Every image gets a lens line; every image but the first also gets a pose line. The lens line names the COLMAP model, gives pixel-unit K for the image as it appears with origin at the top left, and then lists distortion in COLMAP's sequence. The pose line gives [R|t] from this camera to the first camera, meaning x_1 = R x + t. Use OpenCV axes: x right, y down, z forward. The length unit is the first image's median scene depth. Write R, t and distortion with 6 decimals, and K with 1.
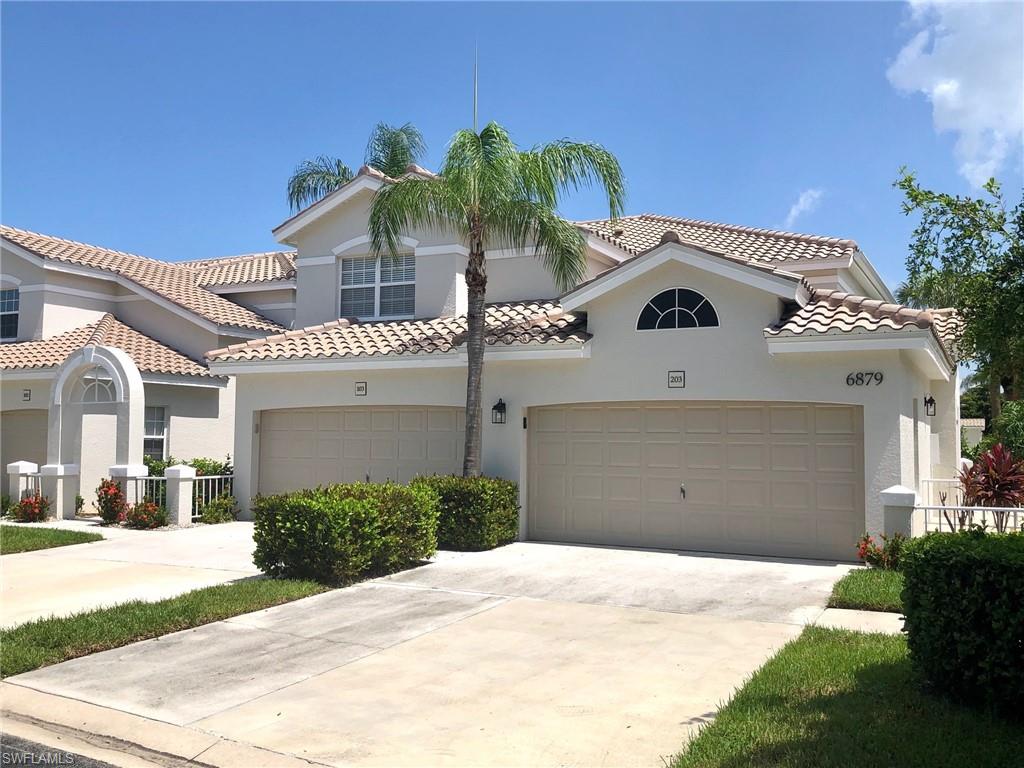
lens RADIAL K [[943.1, 0, 513.1], [0, 943.1, 380.6], [0, 0, 1]] dist [0.008706, 0.000000]
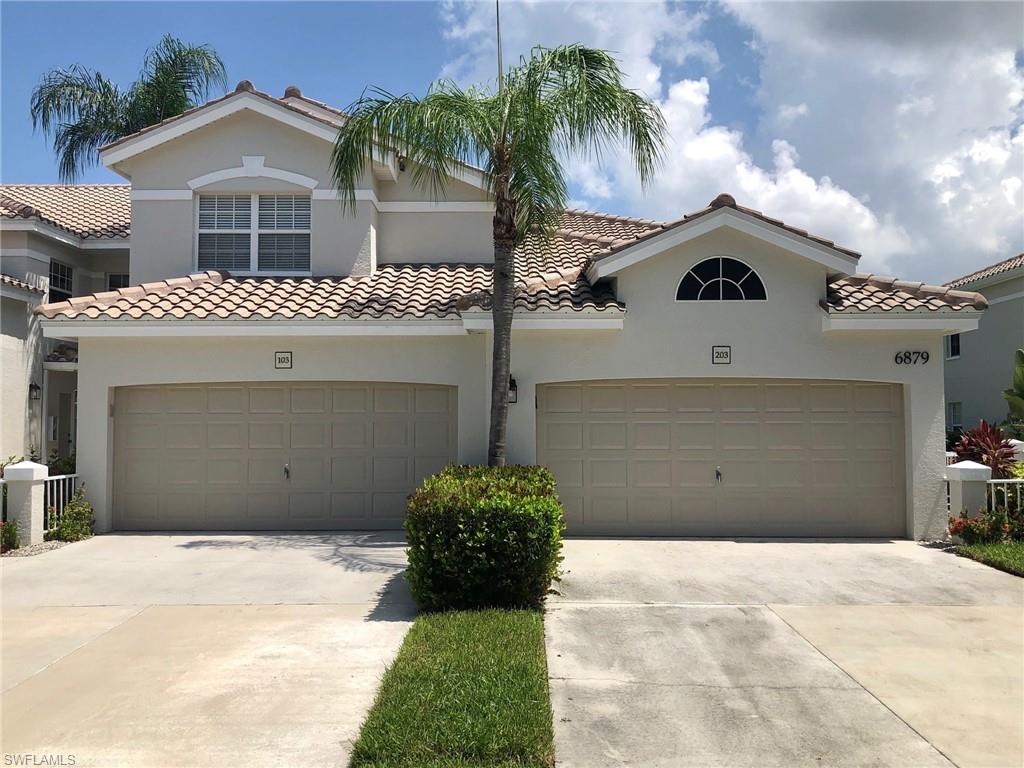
lens RADIAL K [[943.1, 0, 513.0], [0, 943.1, 388.3], [0, 0, 1]] dist [0.008706, 0.000000]
pose [[0.899547, 0.005650, 0.436787, -0.398940], [-0.017564, 0.999576, 0.023242, 0.012962], [-0.436470, -0.028580, 0.899265, 0.235070]]
